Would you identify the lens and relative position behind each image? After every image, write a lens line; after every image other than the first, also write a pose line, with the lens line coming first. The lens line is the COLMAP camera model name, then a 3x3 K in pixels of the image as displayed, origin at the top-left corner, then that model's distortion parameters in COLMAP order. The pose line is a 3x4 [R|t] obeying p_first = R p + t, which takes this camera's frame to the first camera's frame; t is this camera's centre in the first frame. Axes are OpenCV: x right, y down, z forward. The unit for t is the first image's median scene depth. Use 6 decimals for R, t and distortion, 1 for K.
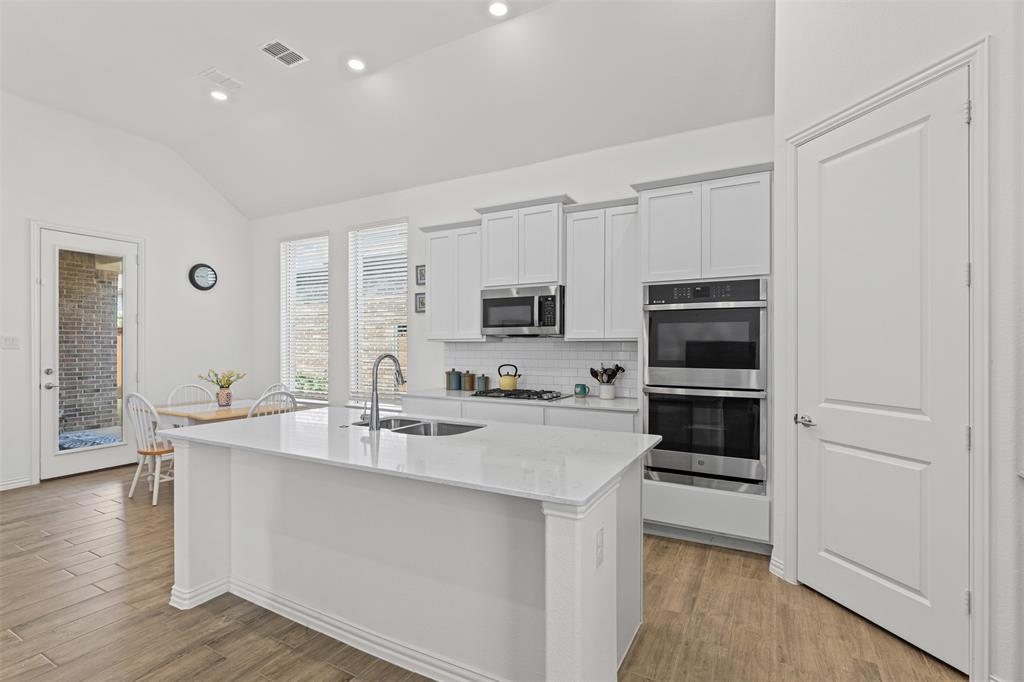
lens RADIAL K [[486.2, 0, 514.4], [0, 486.2, 346.3], [0, 0, 1]] dist [0.002214, 0.000237]
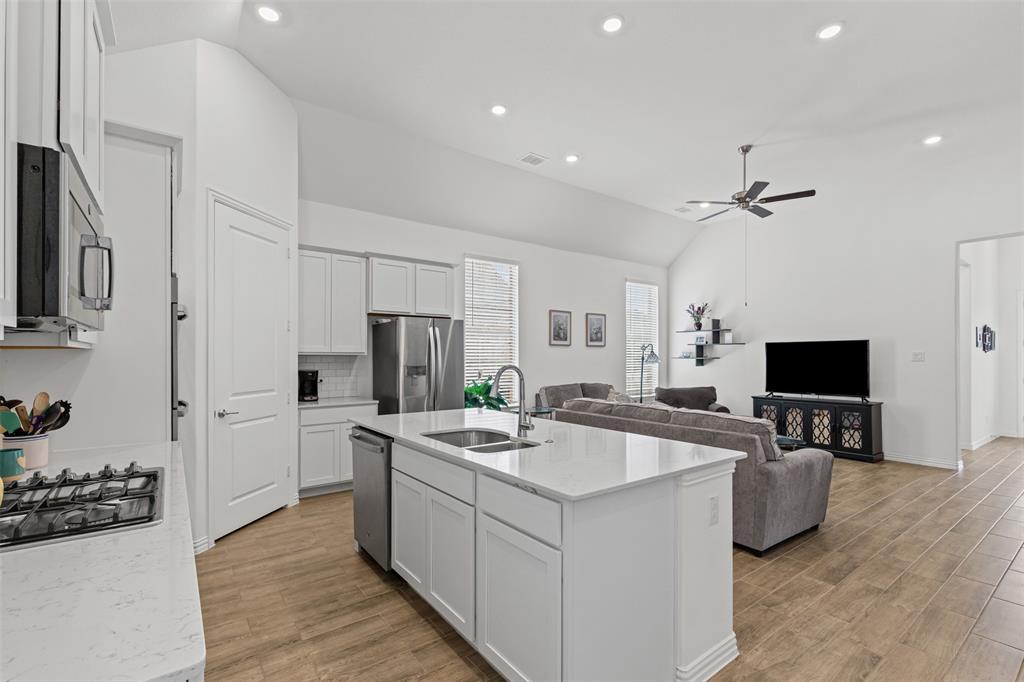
lens RADIAL K [[459.6, 0, 516.4], [0, 459.6, 352.8], [0, 0, 1]] dist [0.010826, -0.002670]
pose [[-0.908178, 0.003088, 0.418574, -0.444023], [0.000681, 0.999982, -0.005900, -0.002606], [-0.418585, -0.005073, -0.908164, 1.218893]]
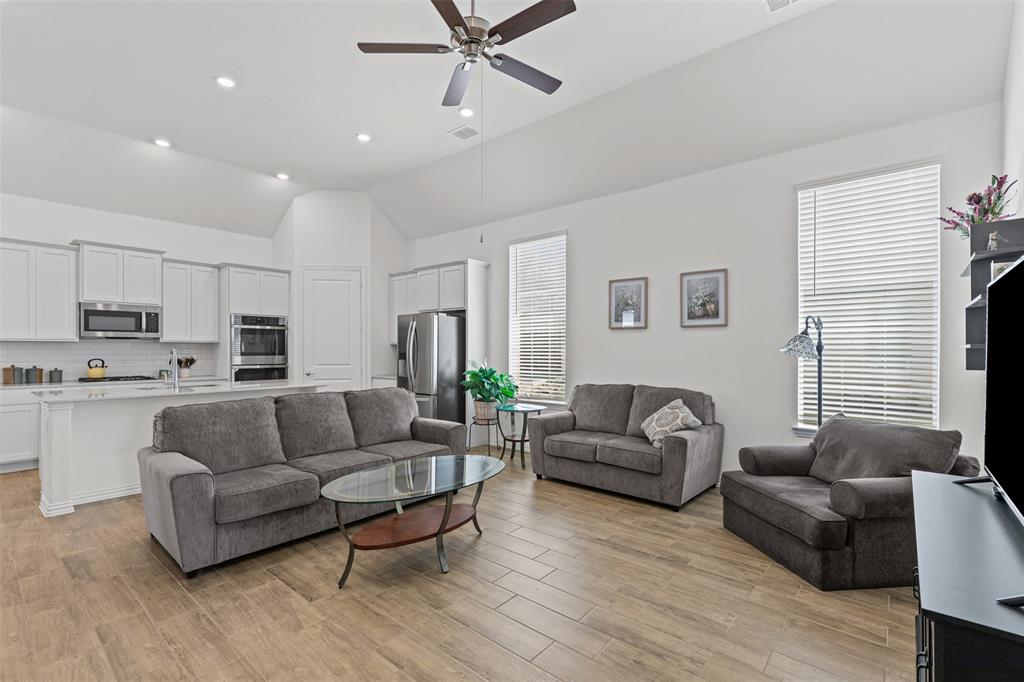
lens RADIAL K [[459.6, 0, 511.6], [0, 459.6, 352.1], [0, 0, 1]] dist [0.010826, -0.002670]
pose [[0.203843, -0.009961, 0.978953, -1.142194], [0.002222, 0.999950, 0.009712, 0.009366], [-0.979001, 0.000195, 0.203855, -0.424682]]
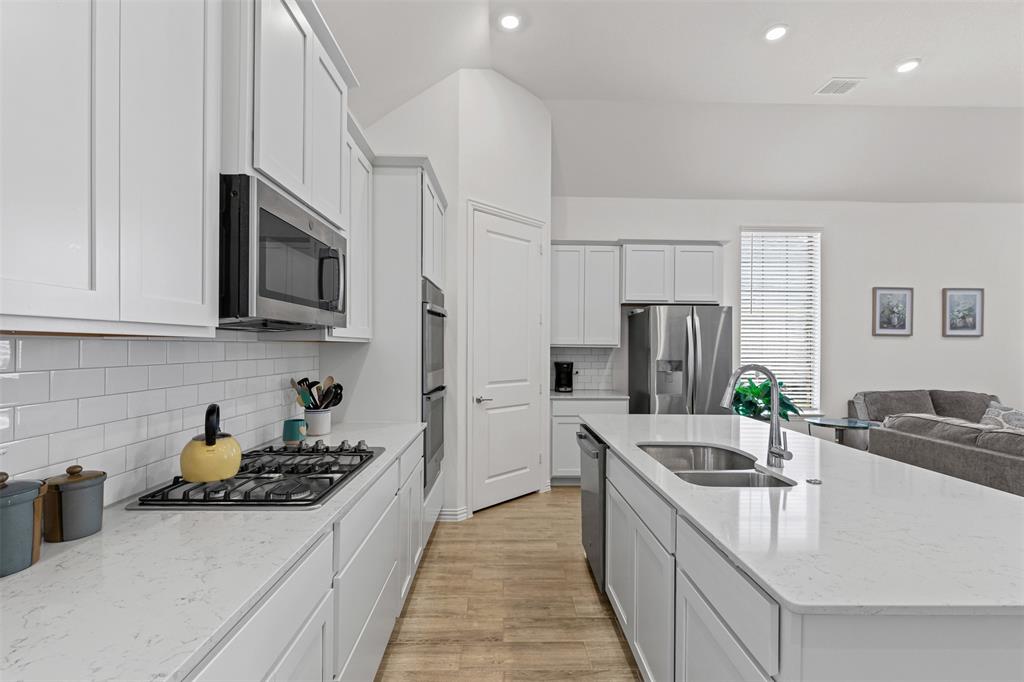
lens RADIAL K [[459.6, 0, 512.5], [0, 459.6, 344.4], [0, 0, 1]] dist [0.010826, -0.002670]
pose [[-0.493284, -0.001274, 0.869868, -0.451571], [-0.006732, 0.999975, -0.002353, -0.007322], [-0.869842, -0.007017, -0.493280, 1.081909]]
